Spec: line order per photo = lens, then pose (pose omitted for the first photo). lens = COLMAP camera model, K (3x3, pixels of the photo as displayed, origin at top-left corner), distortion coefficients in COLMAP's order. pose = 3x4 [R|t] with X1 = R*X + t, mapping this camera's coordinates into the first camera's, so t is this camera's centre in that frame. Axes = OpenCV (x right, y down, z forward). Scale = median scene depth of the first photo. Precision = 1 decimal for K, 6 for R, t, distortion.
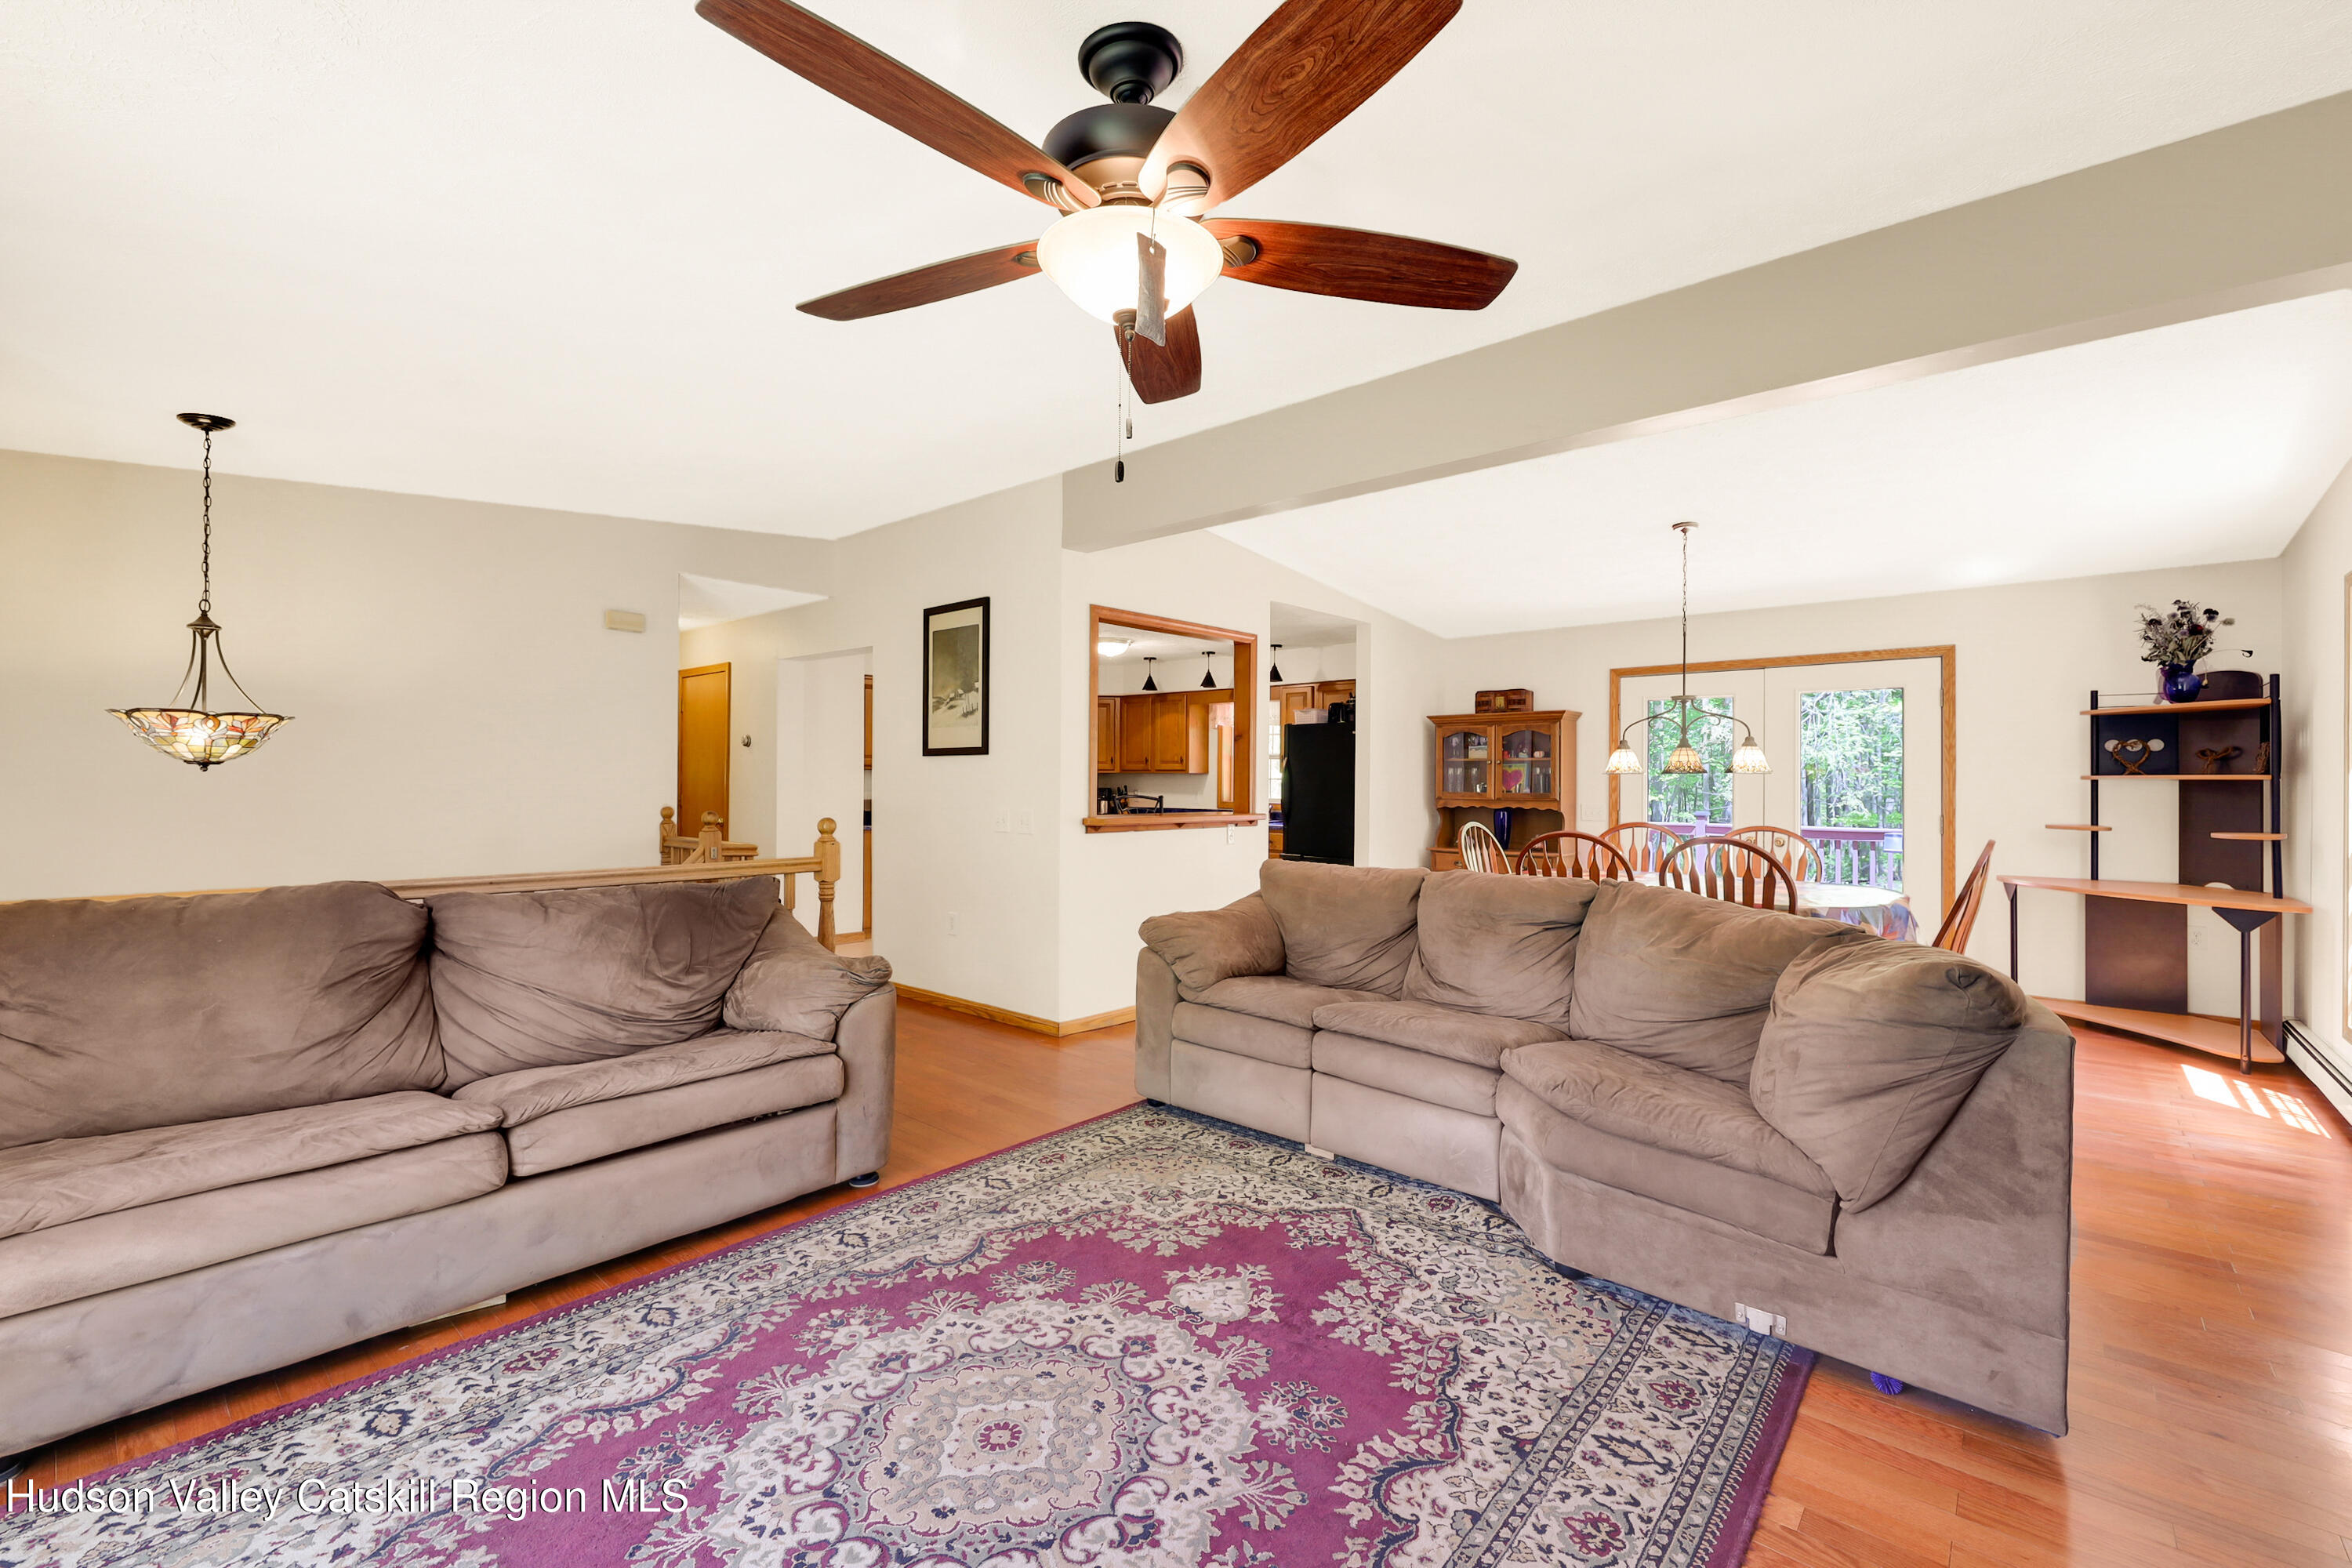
lens RADIAL K [[990.3, 0, 1174.9], [0, 990.3, 780.0], [0, 0, 1]] dist [0.001760, 0.001240]
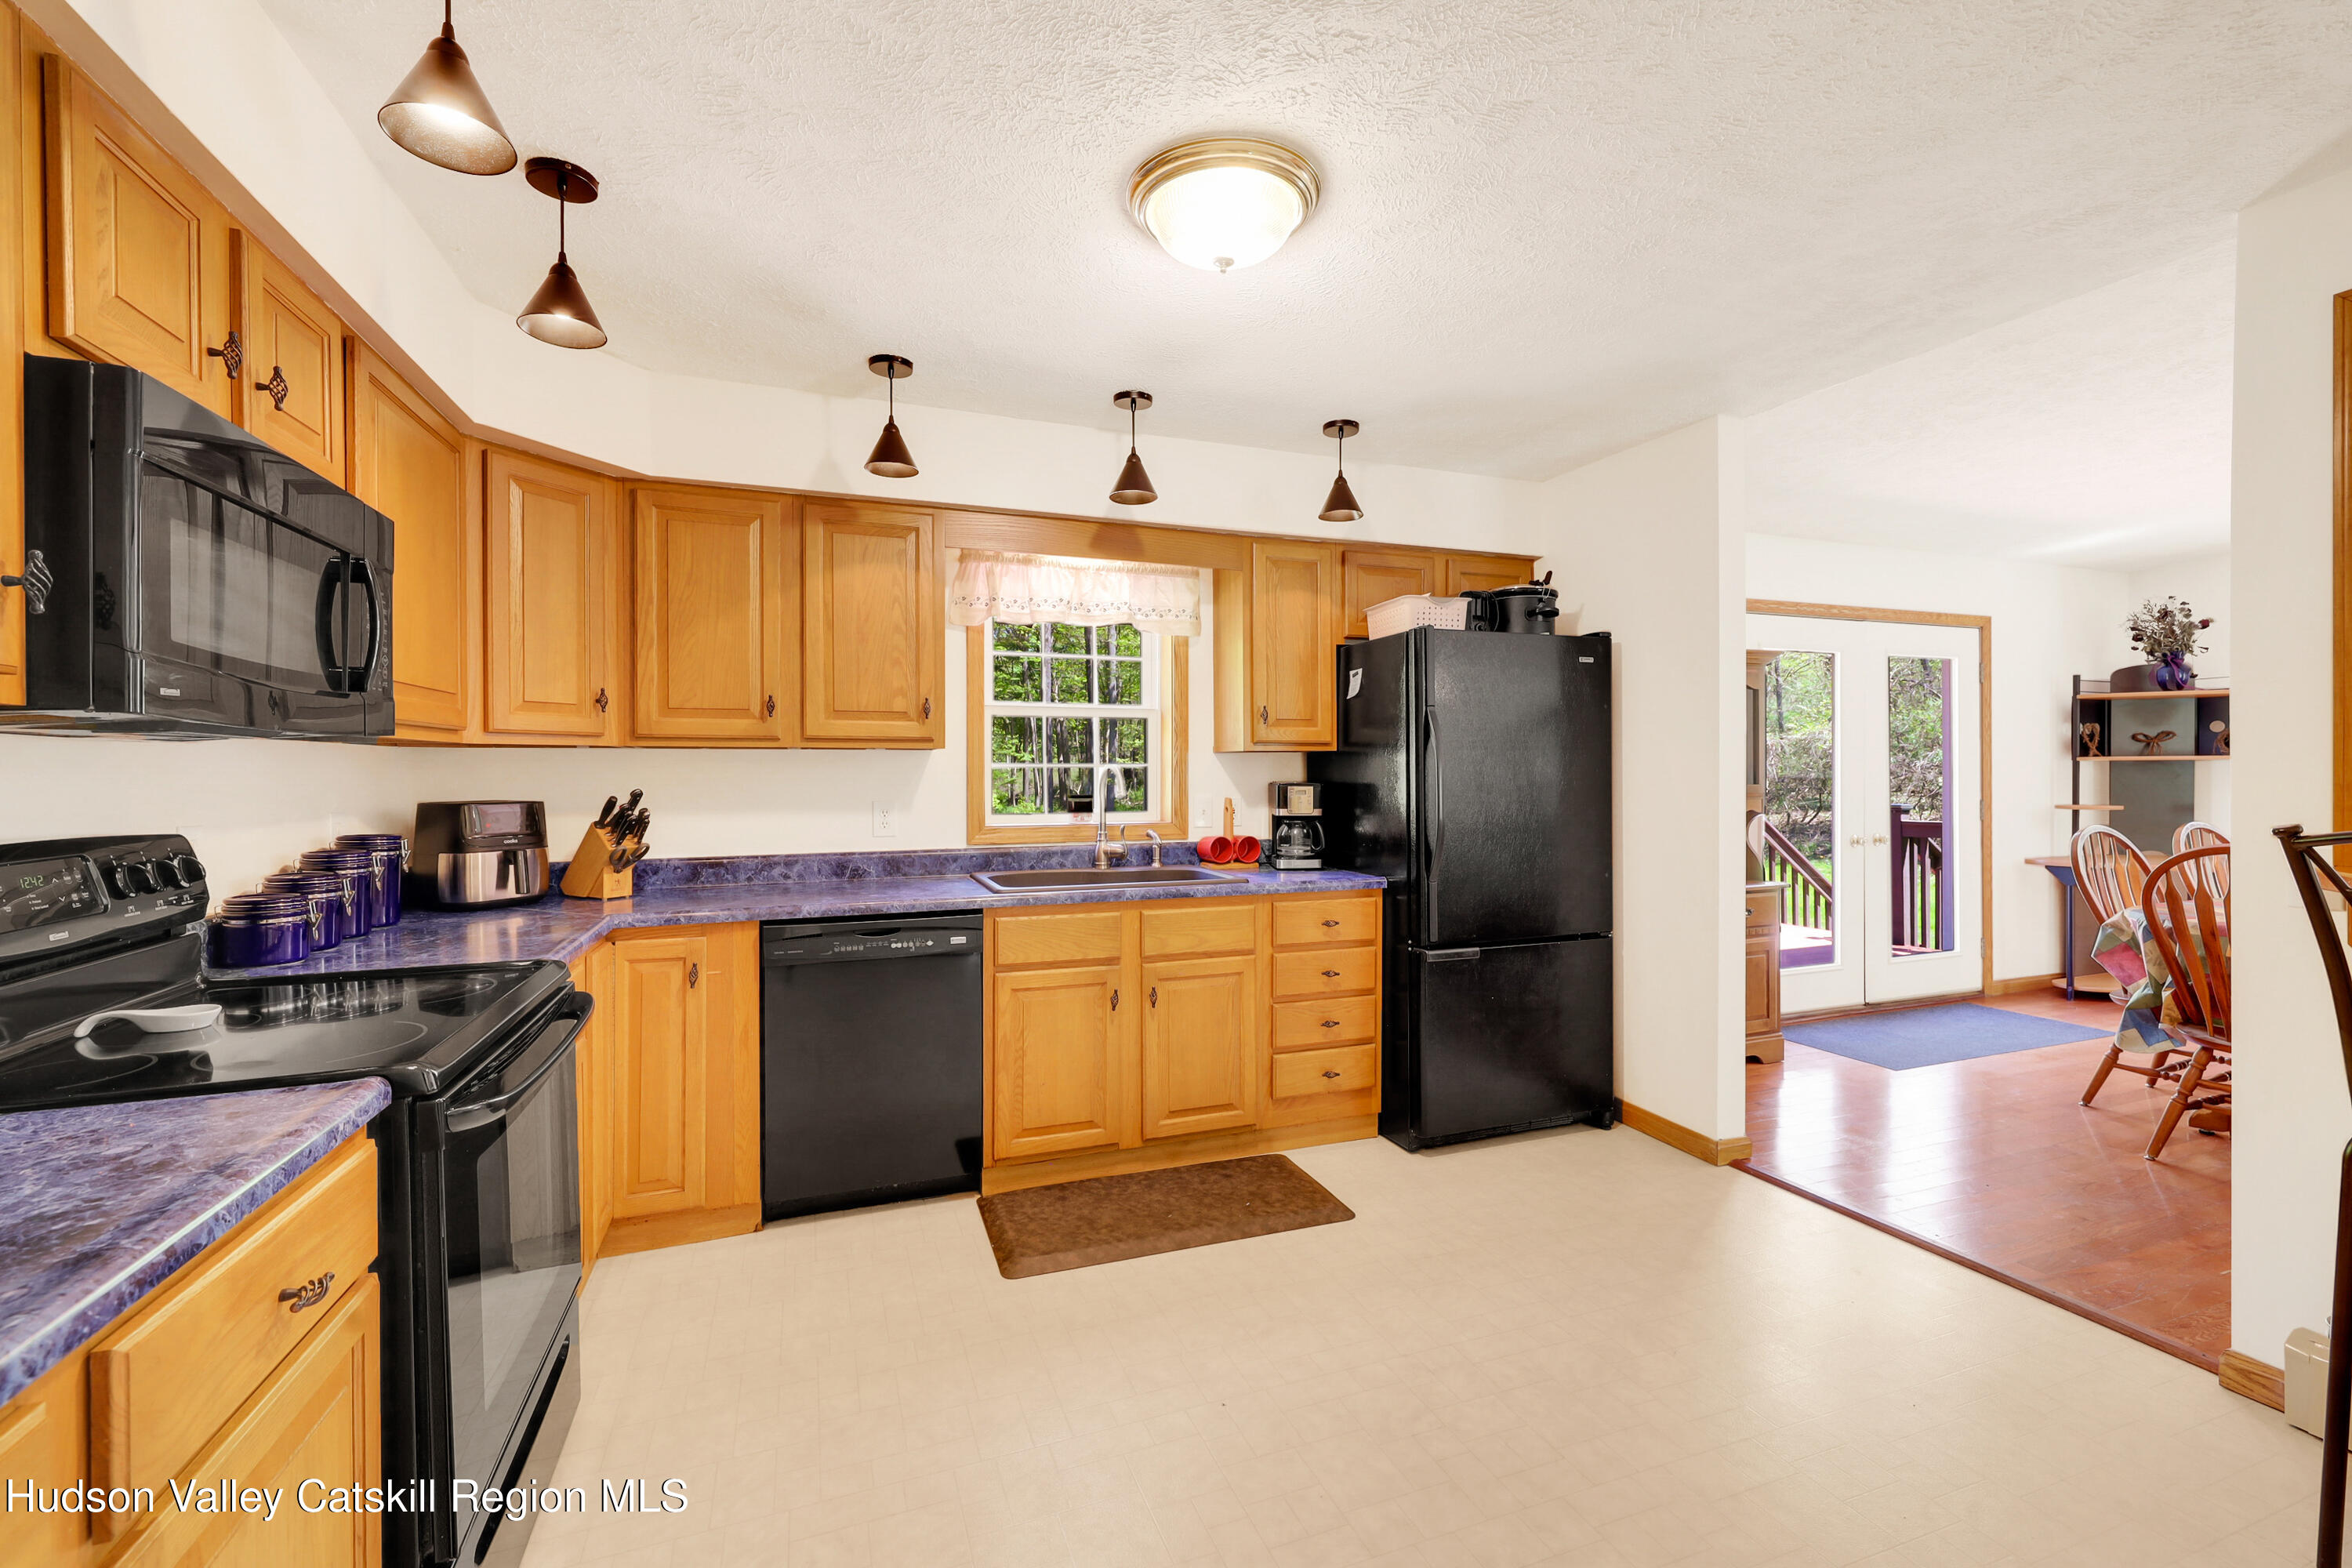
lens RADIAL K [[990.3, 0, 1186.0], [0, 990.3, 776.9], [0, 0, 1]] dist [0.001760, 0.001240]
pose [[0.468209, -0.012443, 0.883530, -0.435431], [0.006119, 0.999923, 0.010839, -0.000523], [-0.883597, 0.000331, 0.468249, 1.354972]]
